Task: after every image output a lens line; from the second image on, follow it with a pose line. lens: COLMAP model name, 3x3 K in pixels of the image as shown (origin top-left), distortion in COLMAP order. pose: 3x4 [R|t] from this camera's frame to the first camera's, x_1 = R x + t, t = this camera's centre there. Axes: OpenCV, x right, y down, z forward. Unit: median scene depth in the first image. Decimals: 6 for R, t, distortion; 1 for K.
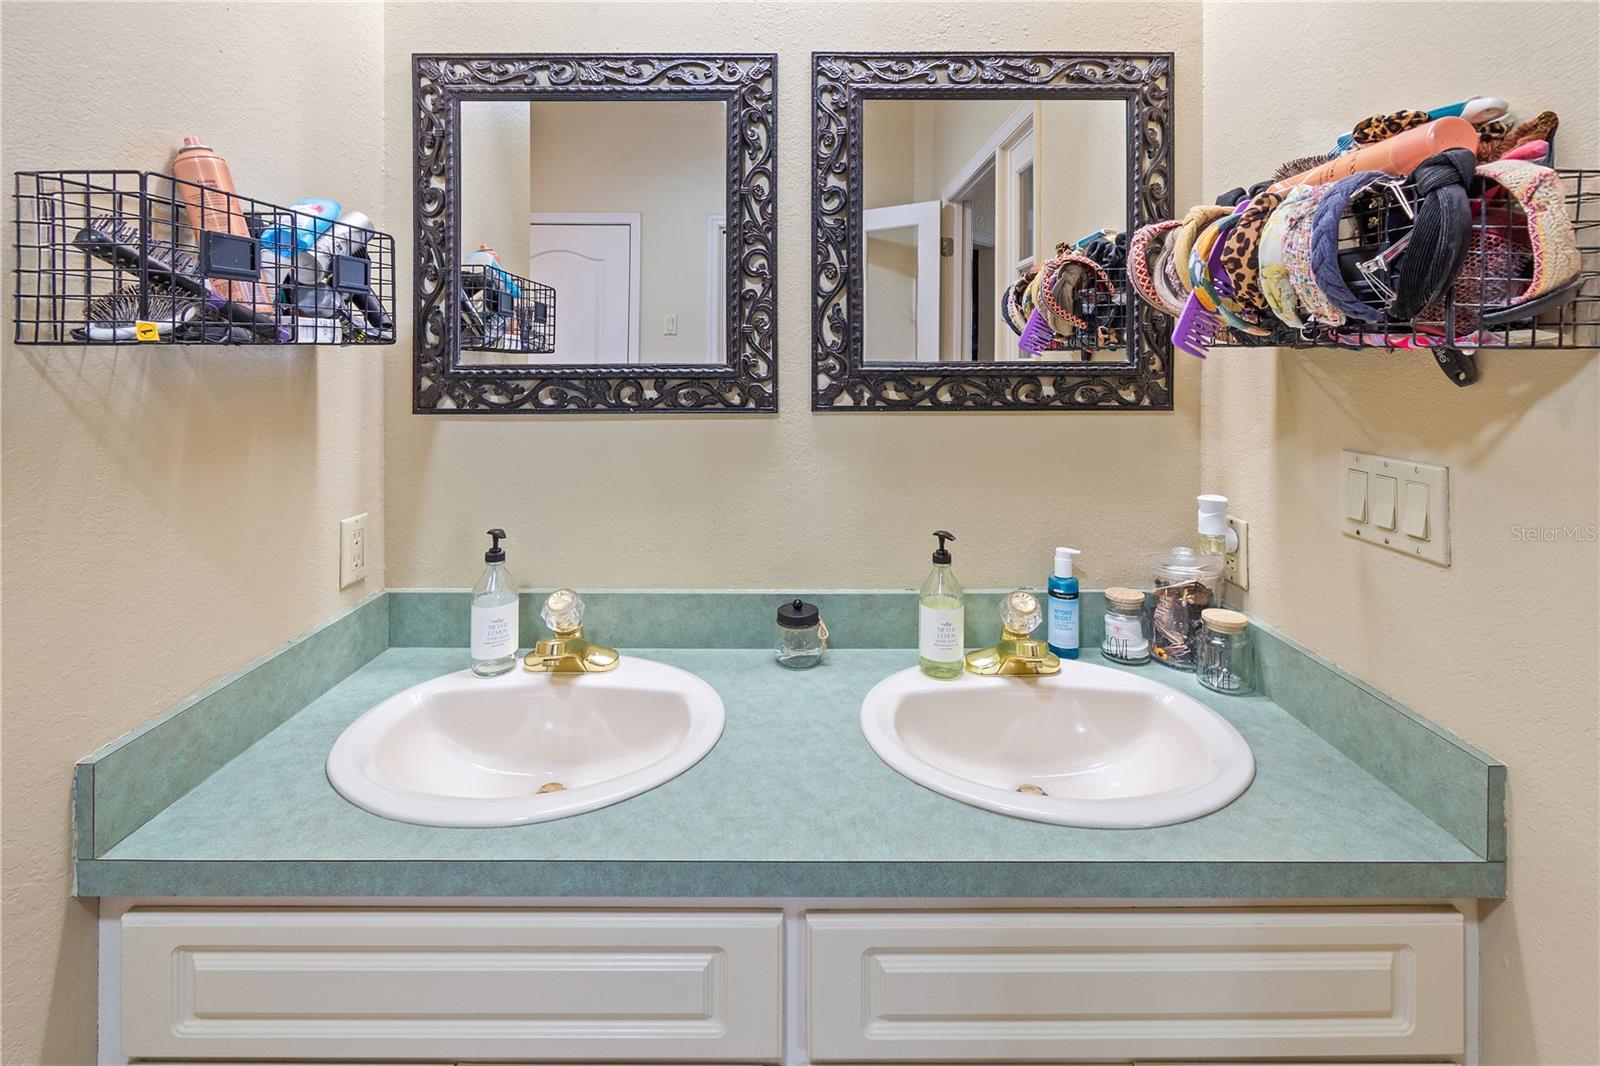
lens RADIAL K [[716.8, 0, 801.3], [0, 716.8, 357.1], [0, 0, 1]] dist [0.011875, 0.000067]
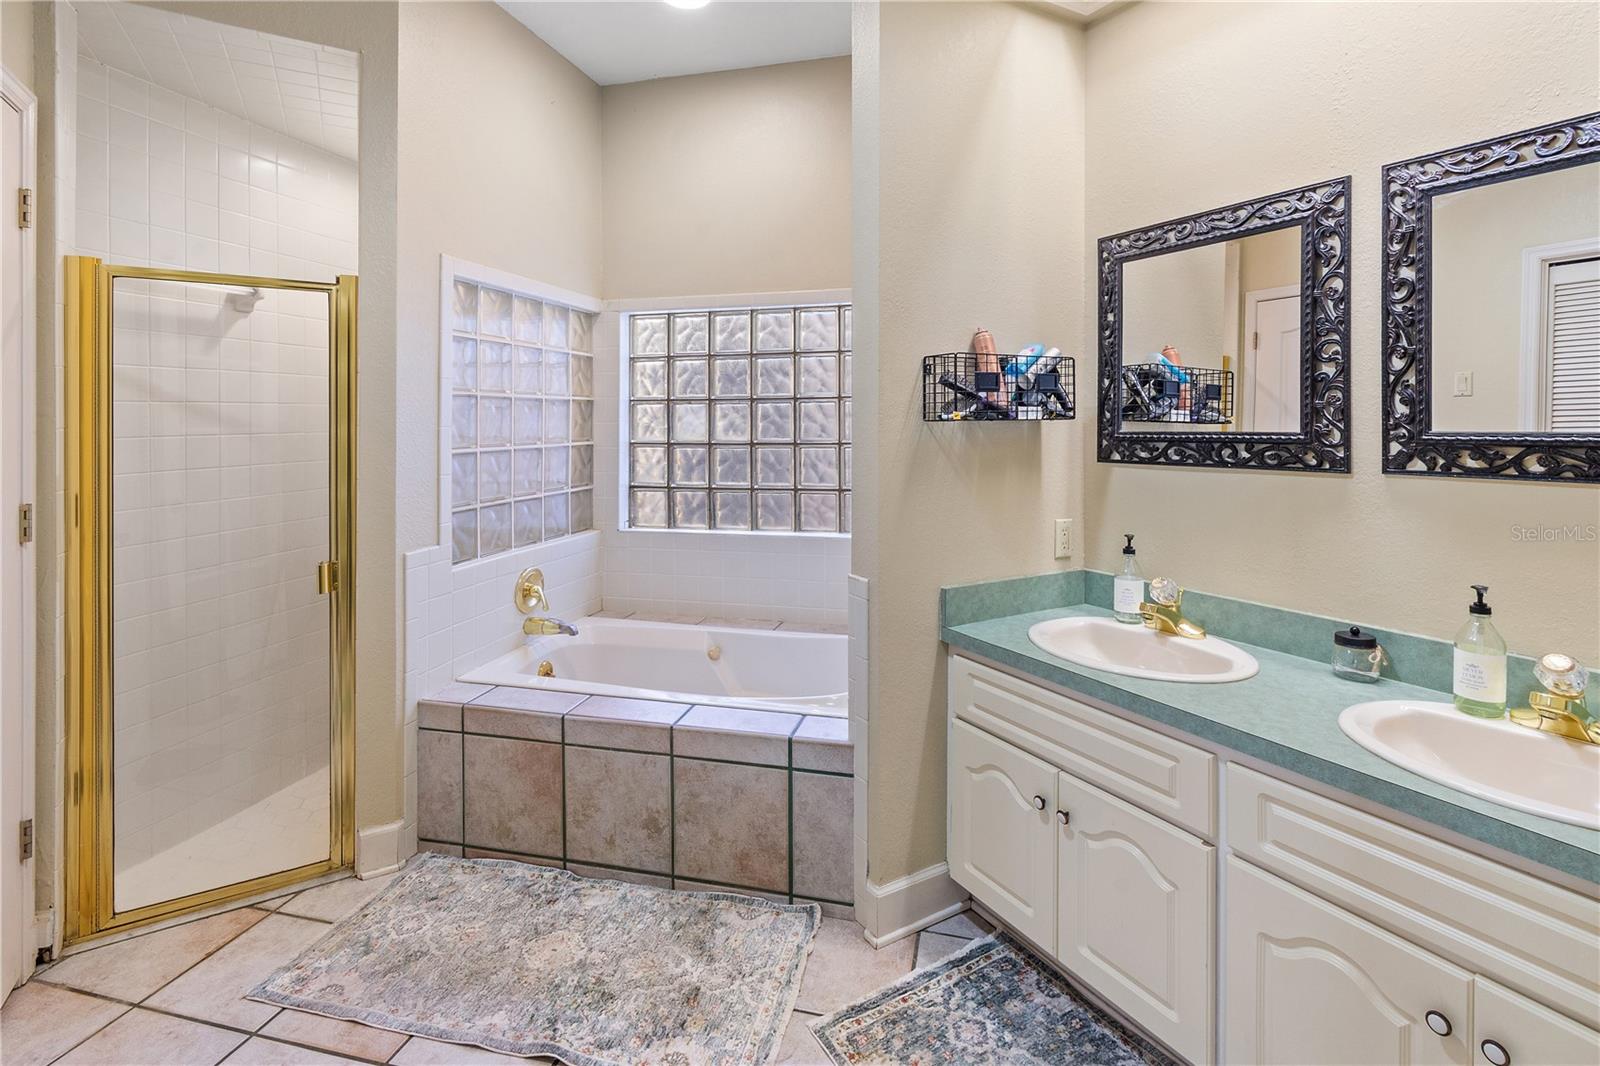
lens RADIAL K [[758.9, 0, 800.5], [0, 758.9, 423.2], [0, 0, 1]] dist [-0.000011, 0.000106]
pose [[0.498046, -0.002775, -0.867146, 0.613549], [-0.002863, 0.999984, -0.004845, 0.002418], [0.867146, 0.004896, 0.498030, -0.432478]]
